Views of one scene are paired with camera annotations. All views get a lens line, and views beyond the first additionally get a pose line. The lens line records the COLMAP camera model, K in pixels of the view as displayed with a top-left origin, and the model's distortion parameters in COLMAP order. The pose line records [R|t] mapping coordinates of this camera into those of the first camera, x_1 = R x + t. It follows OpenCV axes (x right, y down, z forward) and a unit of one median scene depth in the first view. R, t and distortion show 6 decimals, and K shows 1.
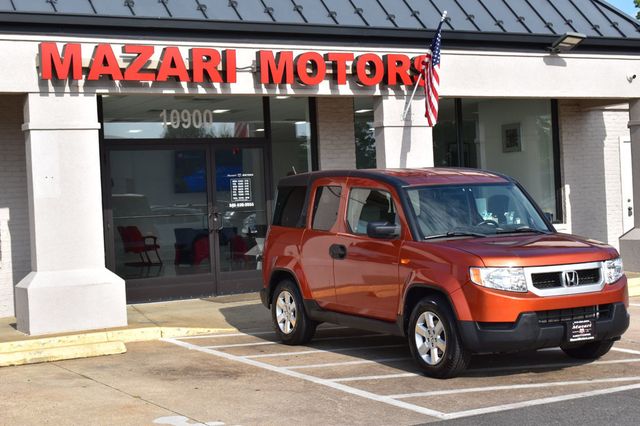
lens RADIAL K [[1122.0, 0, 318.4], [0, 1122.0, 211.4], [0, 0, 1]] dist [-0.027850, 0.000000]
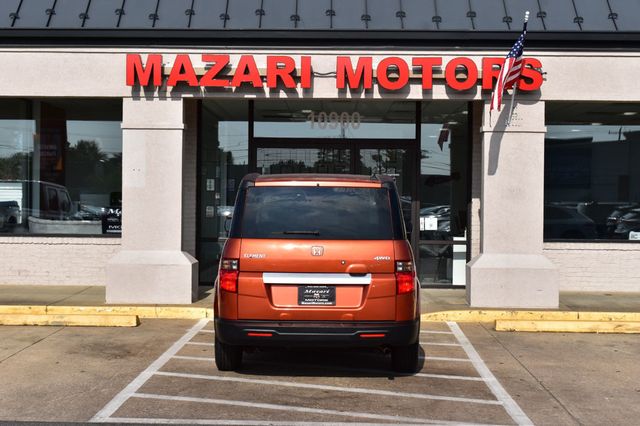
lens RADIAL K [[985.3, 0, 319.5], [0, 985.3, 212.7], [0, 0, 1]] dist [0.000798, 0.000000]
pose [[0.859342, 0.055511, -0.508380, 0.429225], [-0.052879, 0.998408, 0.019633, -0.015682], [0.508660, 0.010012, 0.860909, 0.207920]]
